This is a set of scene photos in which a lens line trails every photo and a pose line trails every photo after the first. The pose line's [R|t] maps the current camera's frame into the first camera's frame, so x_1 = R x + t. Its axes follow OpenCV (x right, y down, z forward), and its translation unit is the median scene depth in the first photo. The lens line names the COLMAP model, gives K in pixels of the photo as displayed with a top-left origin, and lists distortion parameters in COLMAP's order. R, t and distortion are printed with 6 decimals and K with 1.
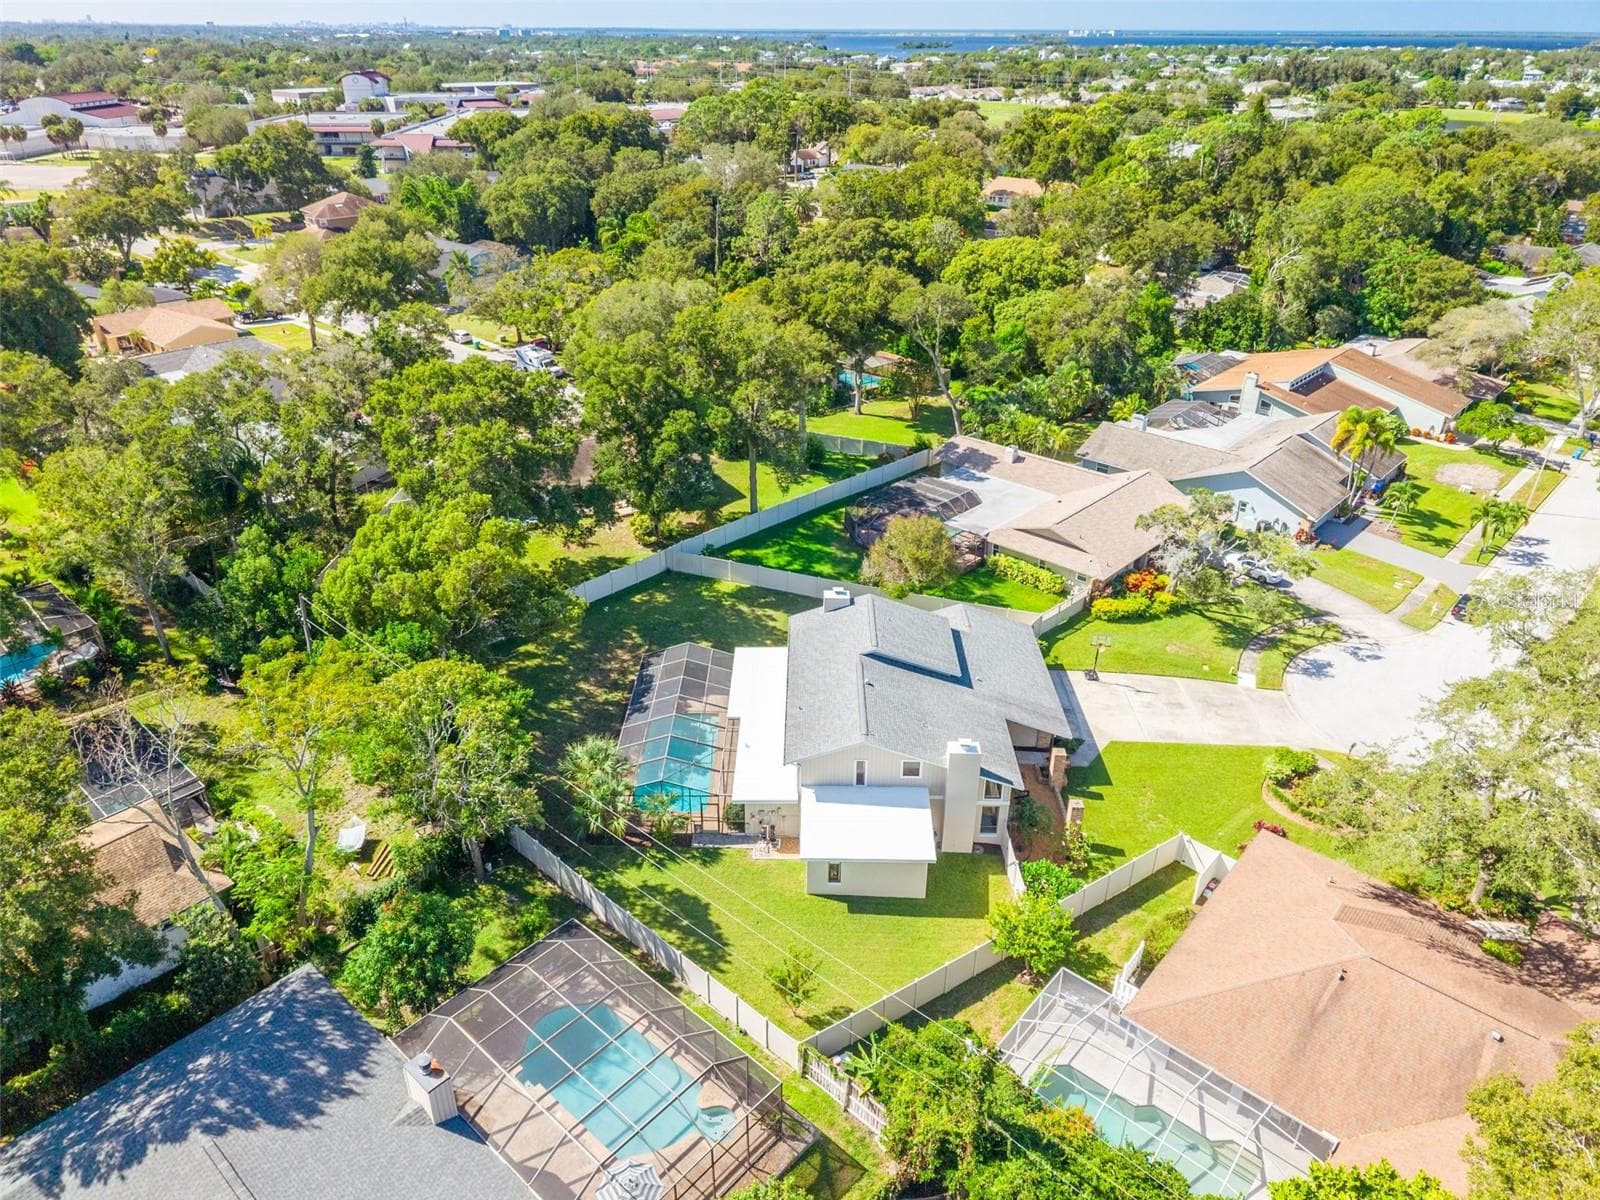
lens RADIAL K [[1120.4, 0, 800.0], [0, 1120.4, 600.0], [0, 0, 1]] dist [0.106243, -0.222977]
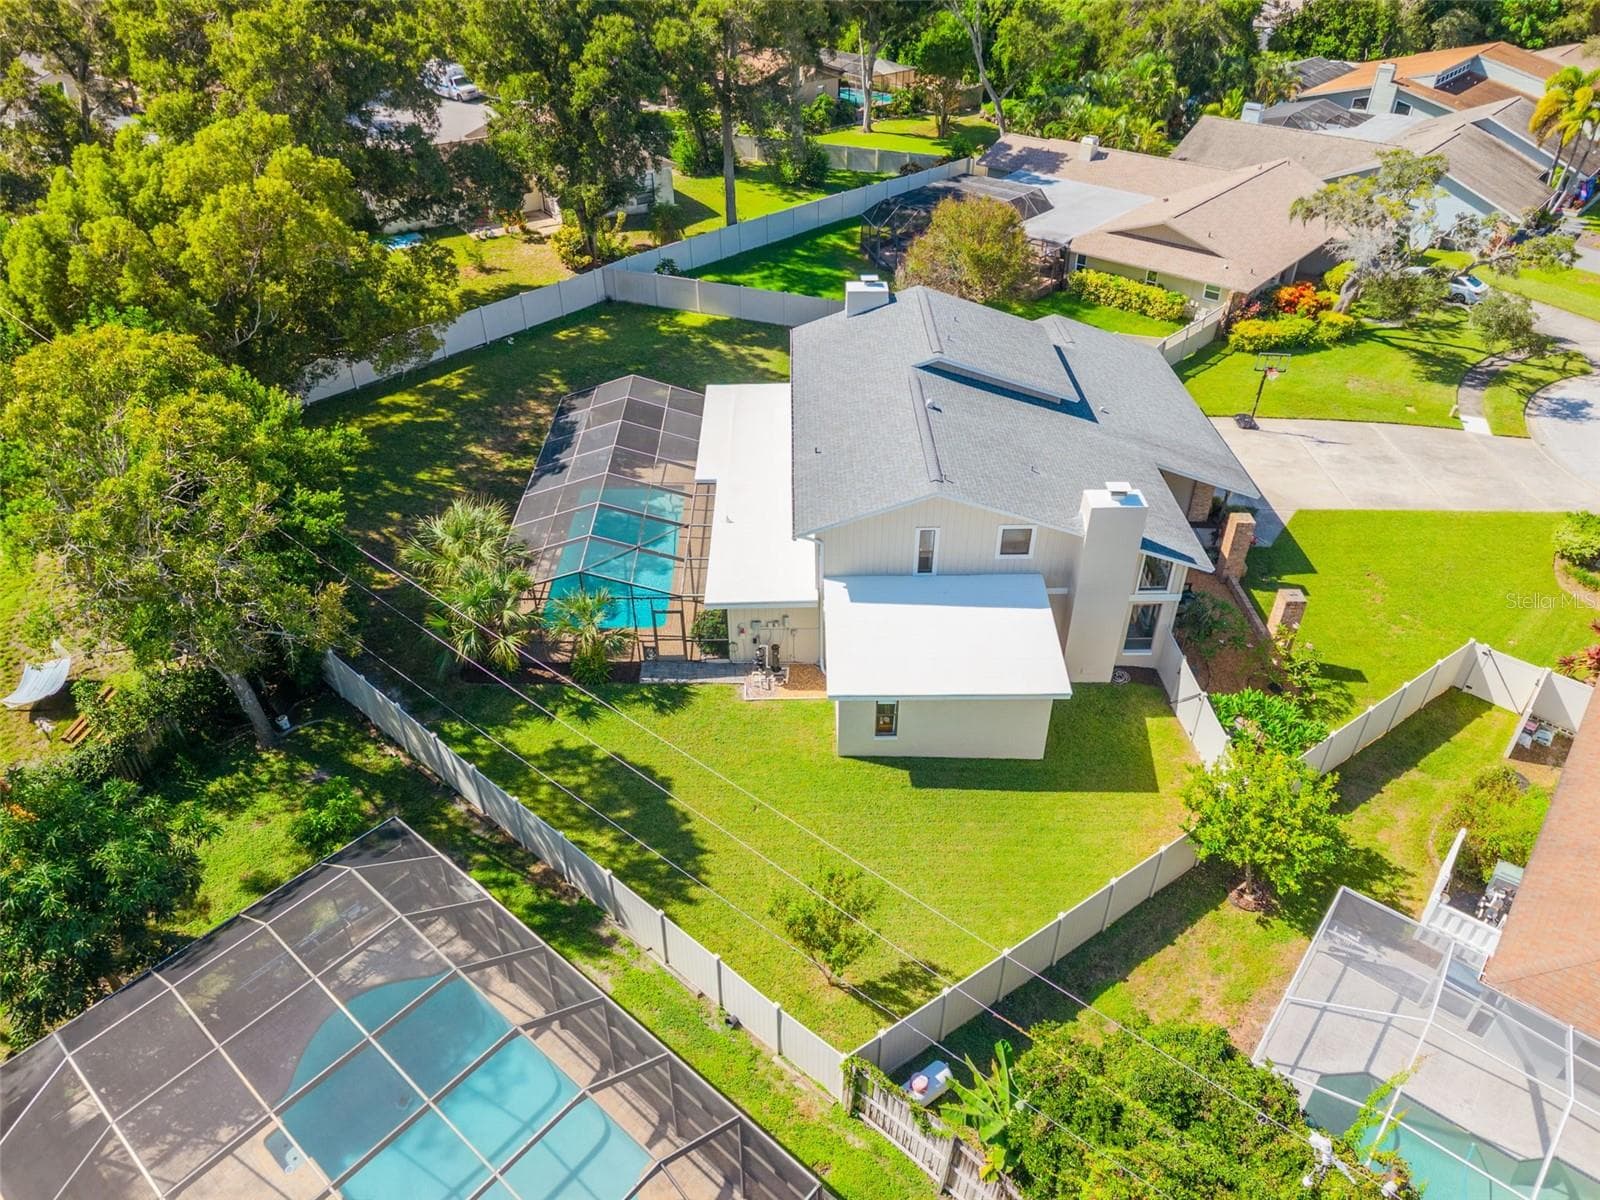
lens RADIAL K [[1060.6, 0, 800.0], [0, 1060.6, 600.0], [0, 0, 1]] dist [0.024083, -0.002247]
pose [[0.999684, -0.020916, 0.013914, -0.015728], [0.019094, 0.992565, 0.120207, 0.093359], [-0.016325, -0.119904, 0.992651, 0.382071]]
